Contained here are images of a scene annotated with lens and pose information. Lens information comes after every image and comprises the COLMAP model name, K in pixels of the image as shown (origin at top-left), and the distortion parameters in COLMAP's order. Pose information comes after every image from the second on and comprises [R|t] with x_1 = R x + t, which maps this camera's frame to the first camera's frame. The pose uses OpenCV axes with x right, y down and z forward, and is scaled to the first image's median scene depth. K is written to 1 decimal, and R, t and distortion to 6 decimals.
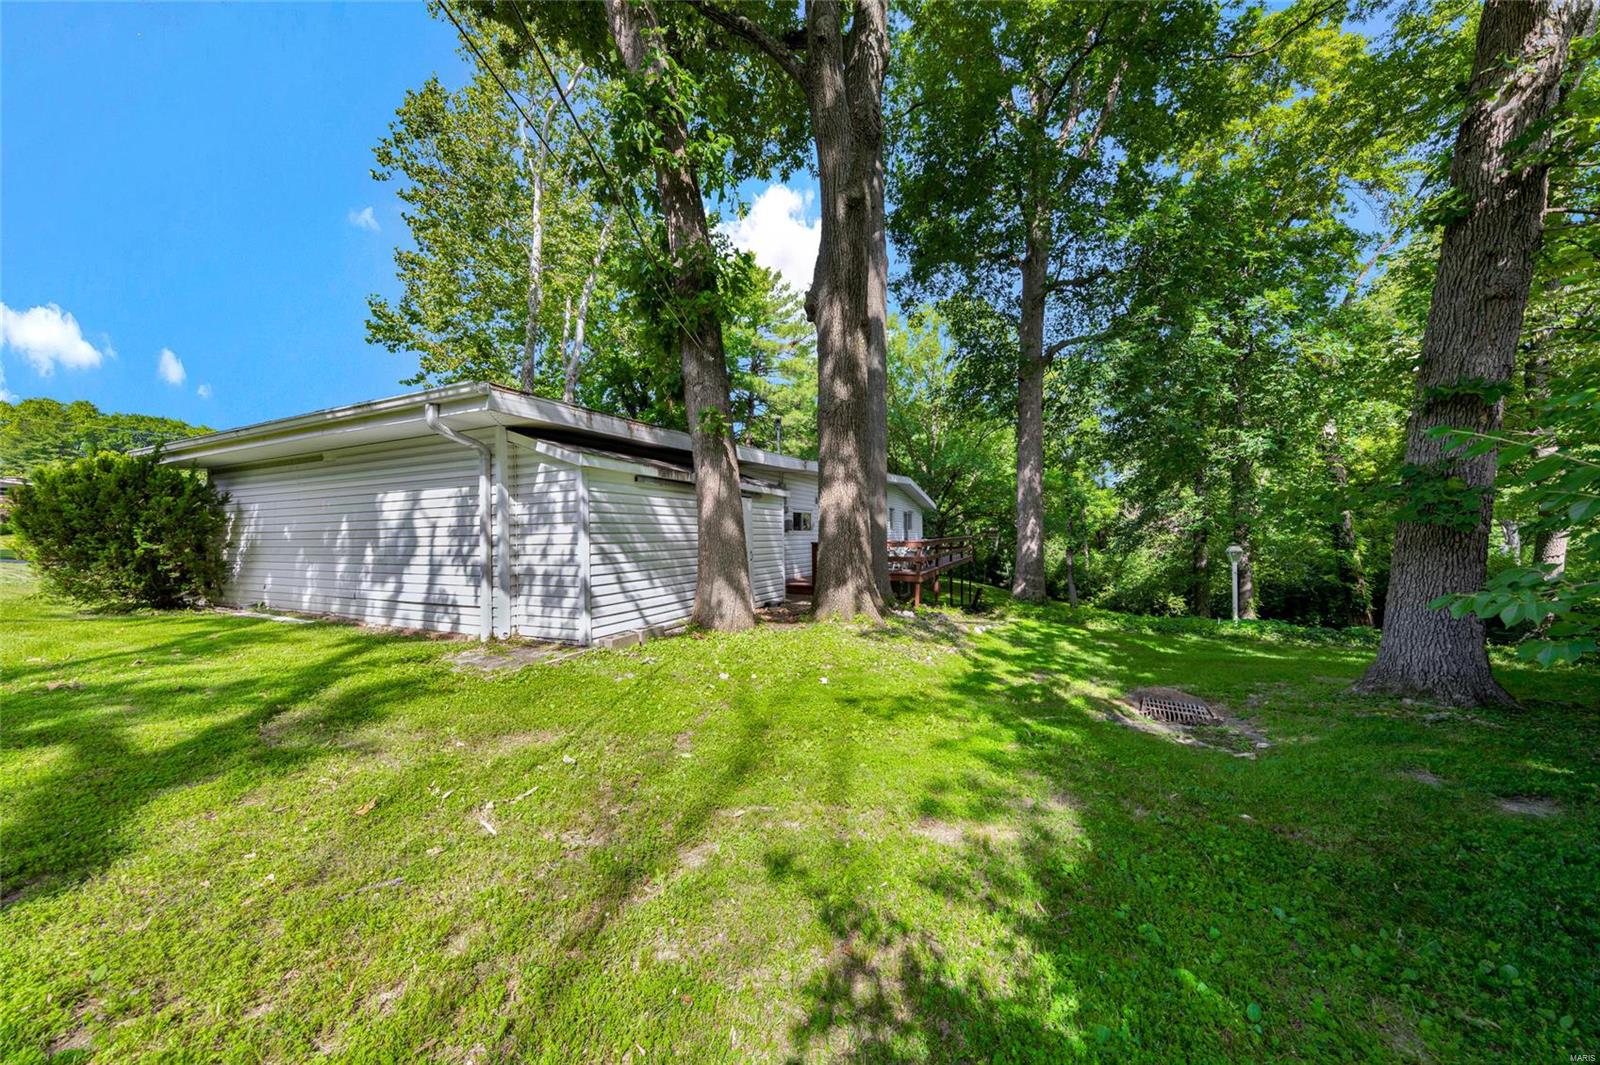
lens RADIAL K [[541.1, 0, 798.3], [0, 541.1, 529.5], [0, 0, 1]] dist [0.000288, 0.000007]
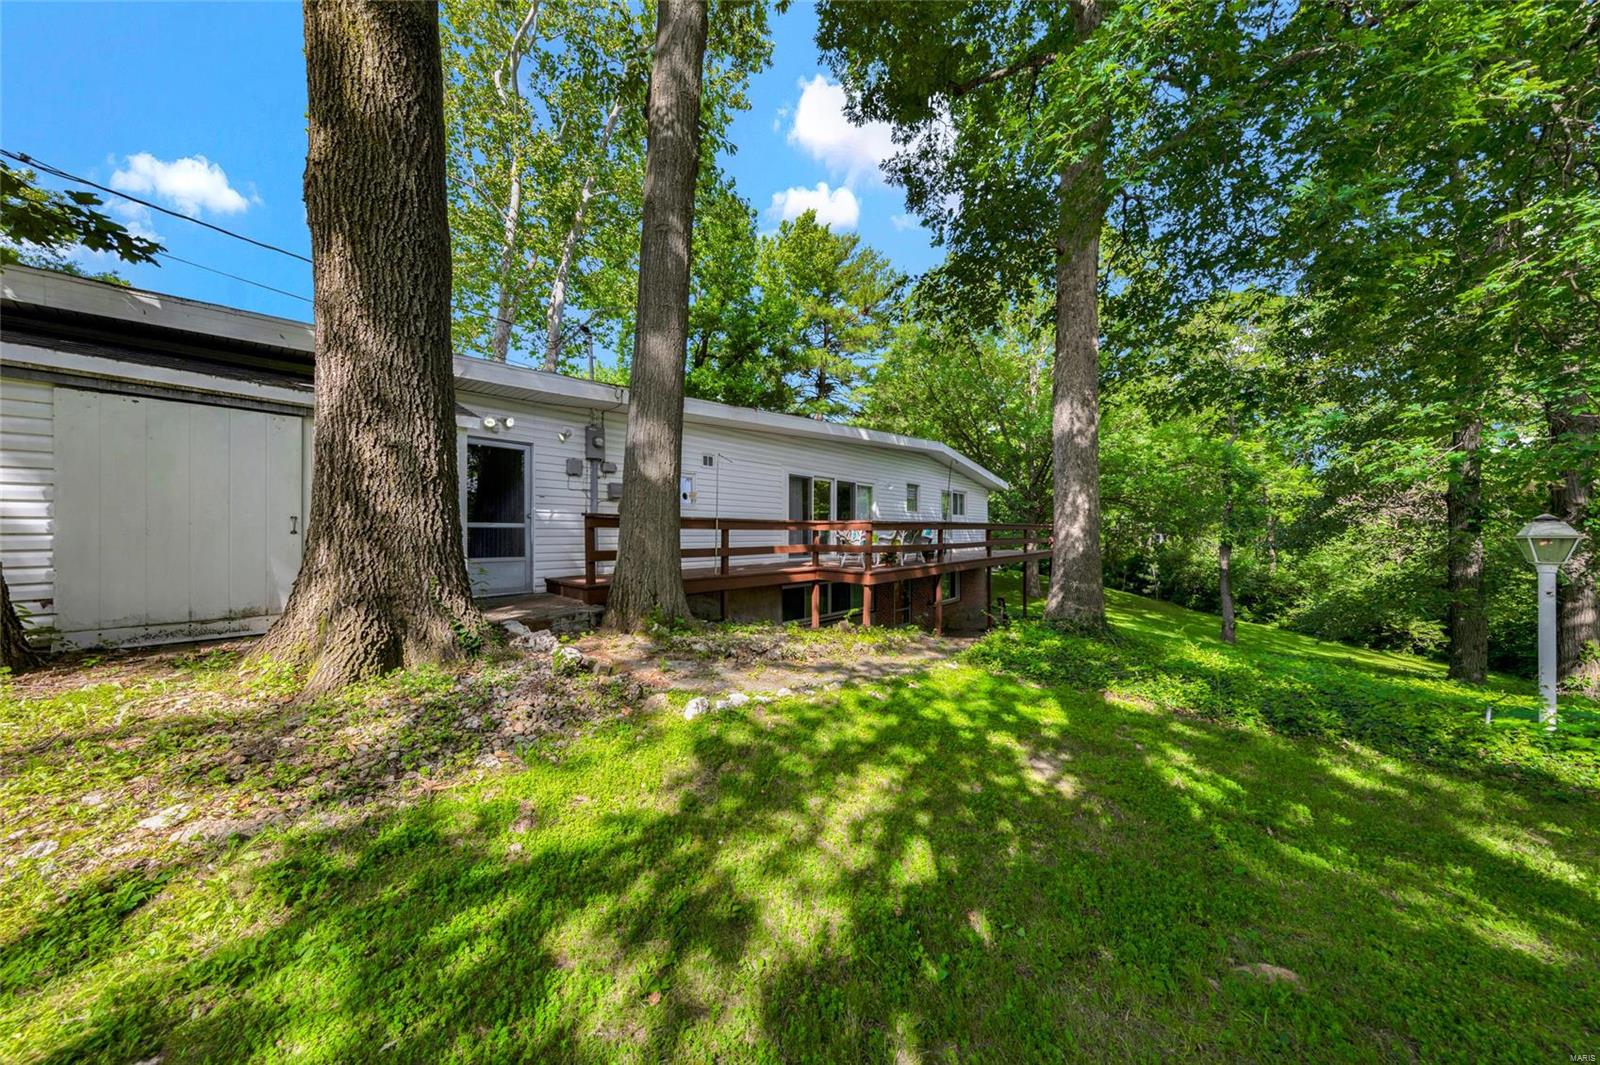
lens RADIAL K [[507.7, 0, 801.1], [0, 507.7, 535.1], [0, 0, 1]] dist [-0.000499, -0.000023]
pose [[0.957598, 0.011548, -0.287877, 0.208354], [-0.007275, 0.999847, 0.015906, 0.019666], [0.288016, -0.013137, 0.957535, 0.264811]]
